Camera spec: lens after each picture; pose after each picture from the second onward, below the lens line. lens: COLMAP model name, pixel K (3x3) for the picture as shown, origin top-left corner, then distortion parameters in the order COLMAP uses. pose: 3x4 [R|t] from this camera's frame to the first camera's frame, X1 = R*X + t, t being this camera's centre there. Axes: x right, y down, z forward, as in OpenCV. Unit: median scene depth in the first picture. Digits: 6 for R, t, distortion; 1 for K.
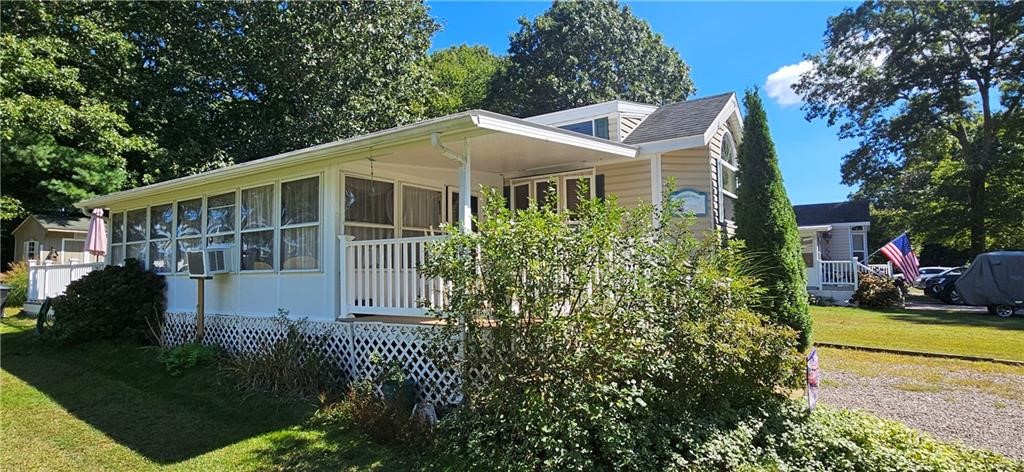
lens RADIAL K [[555.2, 0, 512.0], [0, 555.2, 236.0], [0, 0, 1]] dist [-0.000005, -0.000326]
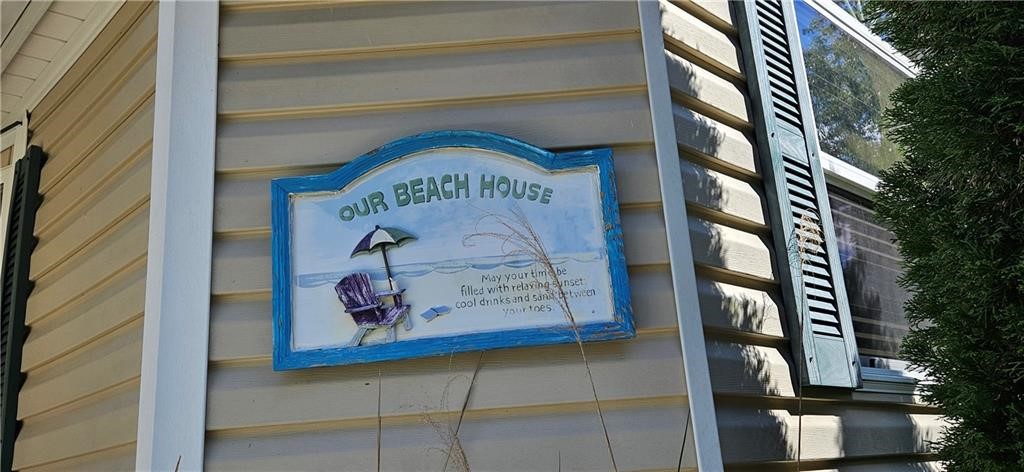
lens RADIAL K [[829.1, 0, 511.4], [0, 829.1, 238.4], [0, 0, 1]] dist [0.065547, -0.172346]
pose [[0.978395, -0.109672, -0.175257, 0.177580], [0.069443, 0.972783, -0.221070, -0.010696], [0.194732, 0.204123, 0.959382, 0.412589]]
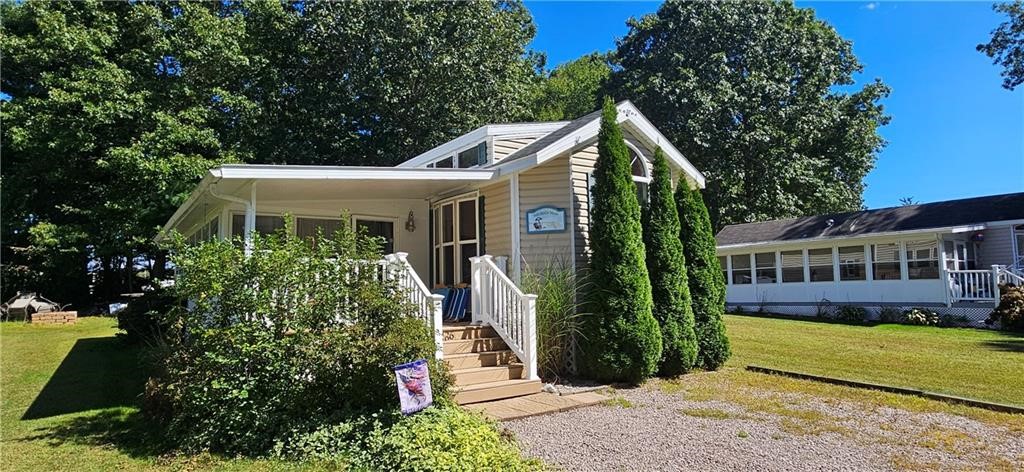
lens RADIAL K [[579.0, 0, 508.2], [0, 579.0, 238.3], [0, 0, 1]] dist [0.003645, -0.000216]
pose [[0.936933, -0.035842, -0.347666, 0.304884], [0.029771, 0.999297, -0.022791, -0.001856], [0.348238, 0.011003, 0.937342, -0.006423]]
